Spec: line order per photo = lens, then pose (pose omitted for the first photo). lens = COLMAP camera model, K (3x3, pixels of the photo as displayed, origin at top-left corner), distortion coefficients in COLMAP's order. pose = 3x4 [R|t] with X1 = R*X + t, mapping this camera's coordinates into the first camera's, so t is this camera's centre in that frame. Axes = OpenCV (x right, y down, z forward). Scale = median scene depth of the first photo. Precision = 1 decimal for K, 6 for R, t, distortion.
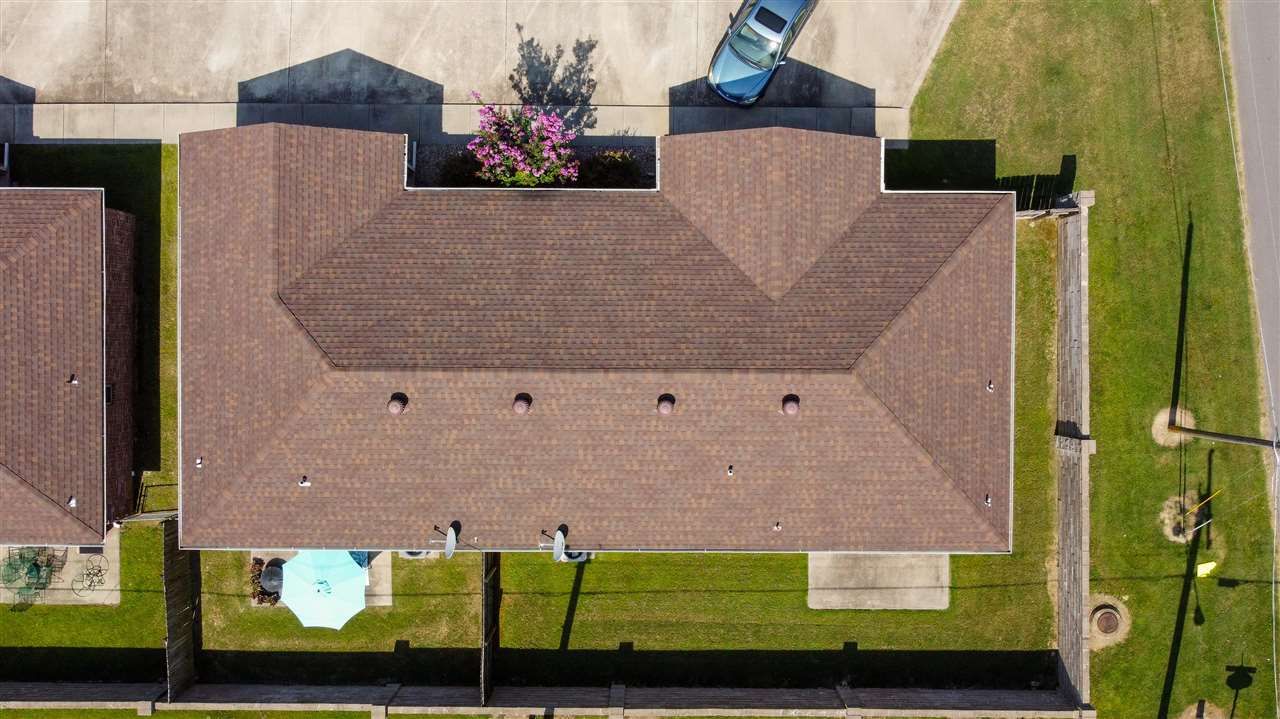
lens RADIAL K [[1008.9, 0, 640.0], [0, 1008.9, 359.5], [0, 0, 1]] dist [-0.001961, -0.002669]
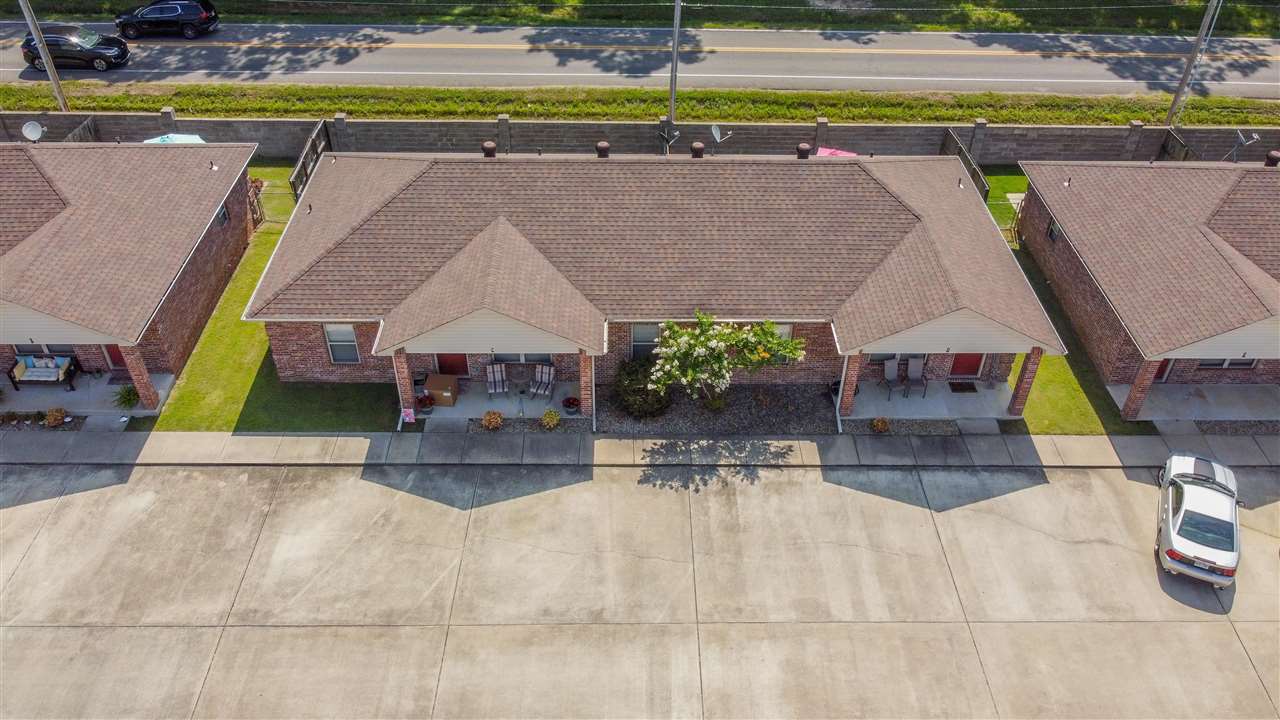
lens RADIAL K [[960.6, 0, 640.0], [0, 960.6, 360.0], [0, 0, 1]] dist [-0.005489, -0.001985]
pose [[-0.999610, 0.005486, -0.027390, -0.911925], [-0.024505, -0.642953, 0.765514, -0.950318], [-0.013411, 0.765886, 0.642836, 0.407632]]
